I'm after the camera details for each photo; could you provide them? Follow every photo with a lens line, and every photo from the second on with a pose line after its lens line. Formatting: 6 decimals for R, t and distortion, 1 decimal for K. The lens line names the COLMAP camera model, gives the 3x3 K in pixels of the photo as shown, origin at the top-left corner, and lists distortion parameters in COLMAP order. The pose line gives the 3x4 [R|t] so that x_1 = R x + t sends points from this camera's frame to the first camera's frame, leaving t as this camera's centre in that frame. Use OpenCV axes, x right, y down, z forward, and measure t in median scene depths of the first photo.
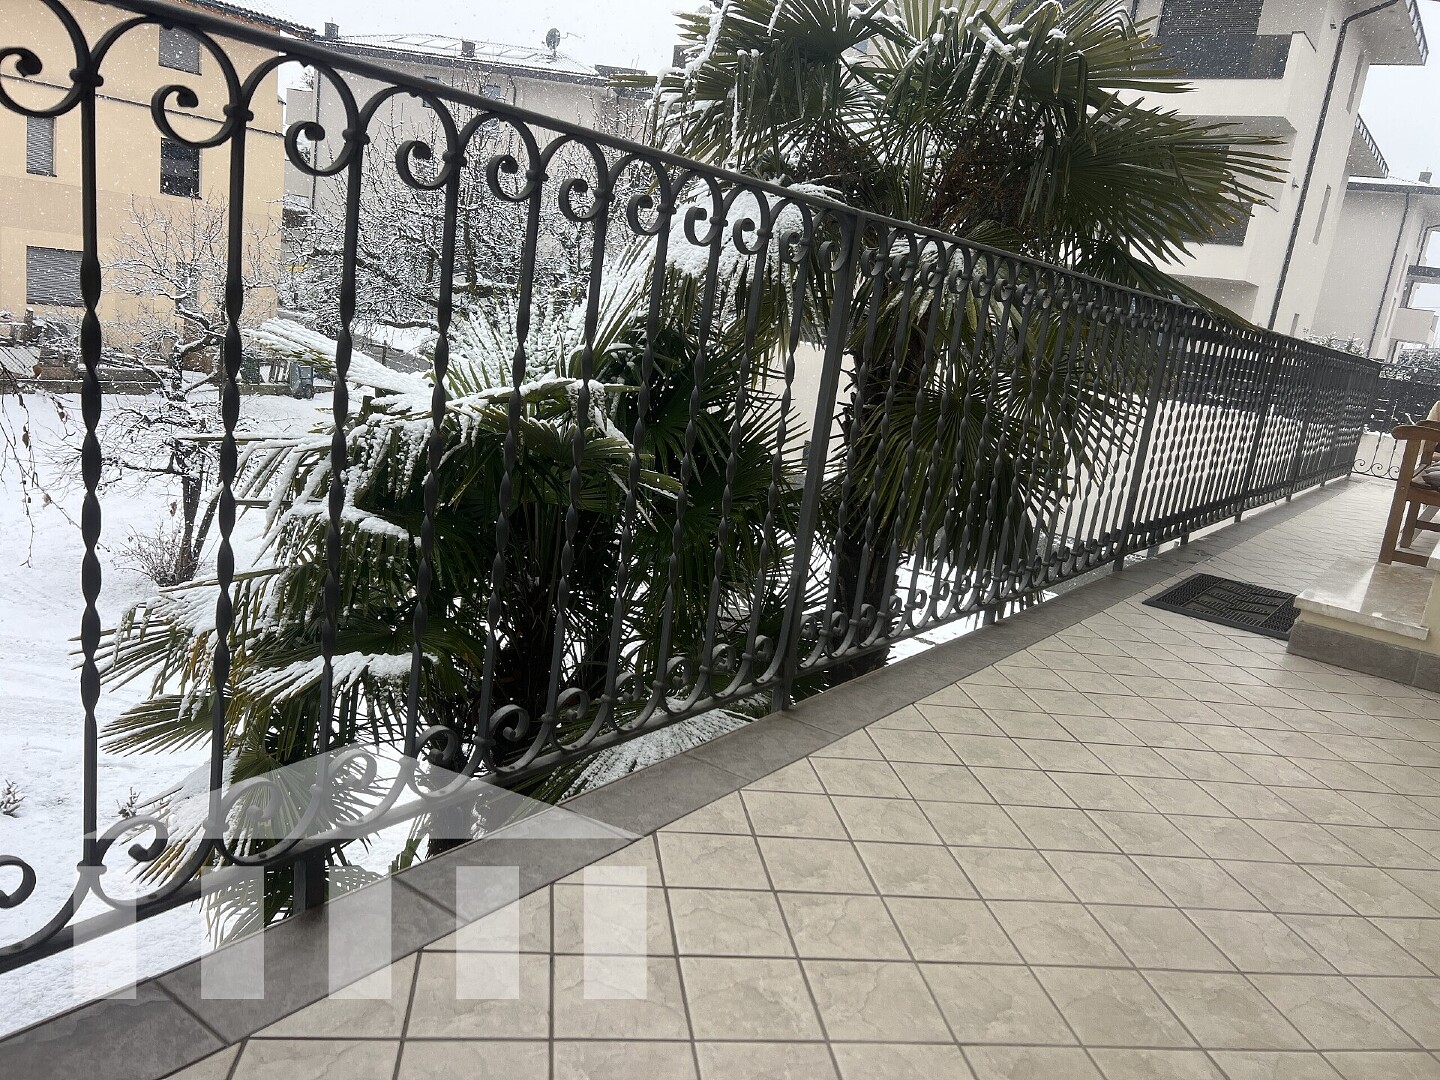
lens RADIAL K [[1080.3, 0, 711.0], [0, 1080.3, 532.4], [0, 0, 1]] dist [0.033776, -0.010501]
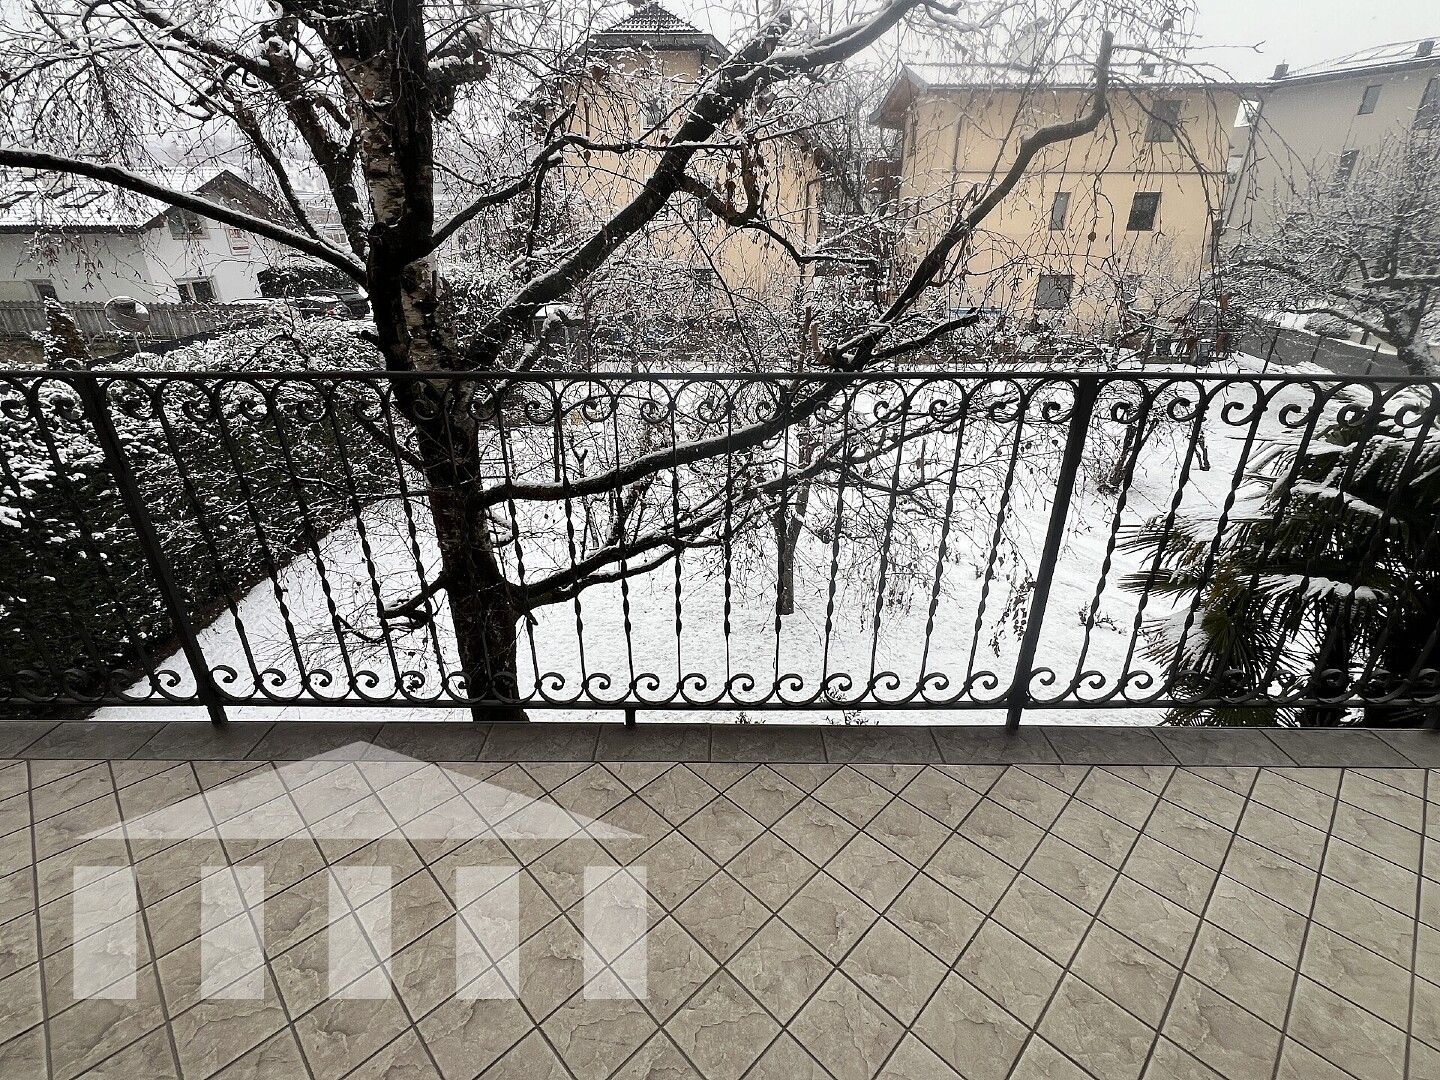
lens RADIAL K [[674.5, 0, 715.6], [0, 674.5, 536.1], [0, 0, 1]] dist [-0.001719, -0.000520]
pose [[0.591760, 0.211083, -0.777987, -0.087429], [-0.100232, 0.976885, 0.188809, -0.054770], [0.799859, -0.033750, 0.599239, -0.368708]]
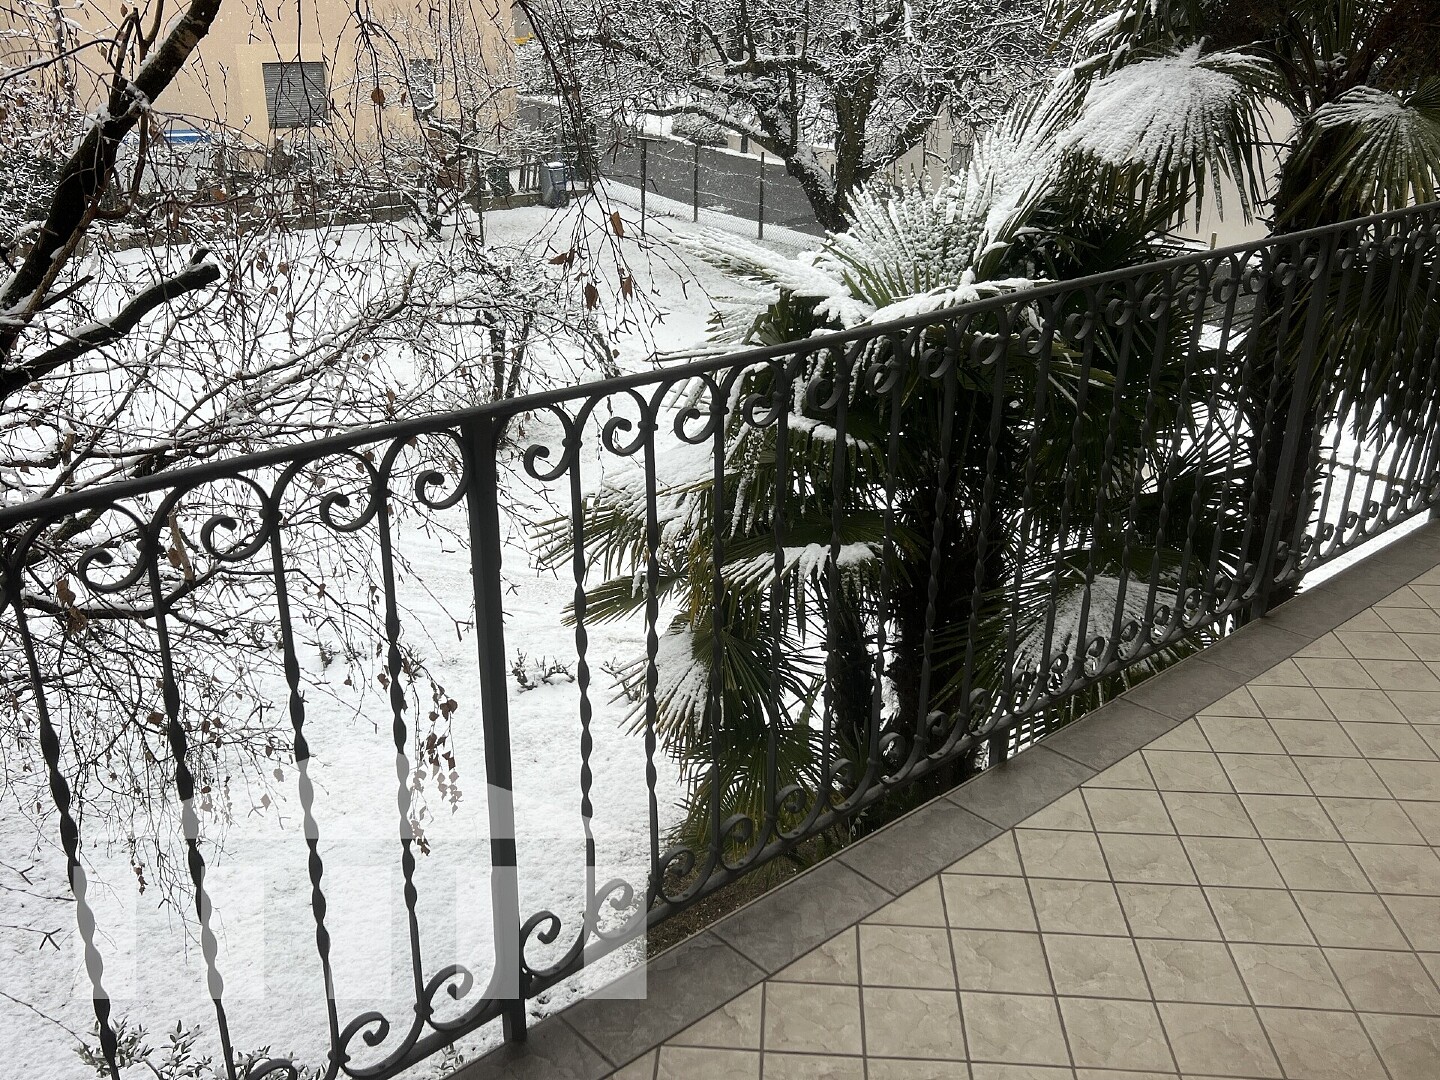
lens RADIAL K [[1319.5, 0, 719.3], [0, 1319.5, 562.8], [0, 0, 1]] dist [0.021339, 0.000000]
pose [[0.974740, -0.025197, -0.221916, -0.118203], [0.064971, 0.982635, 0.173804, -0.119573], [0.213683, -0.183832, 0.959451, -0.349575]]
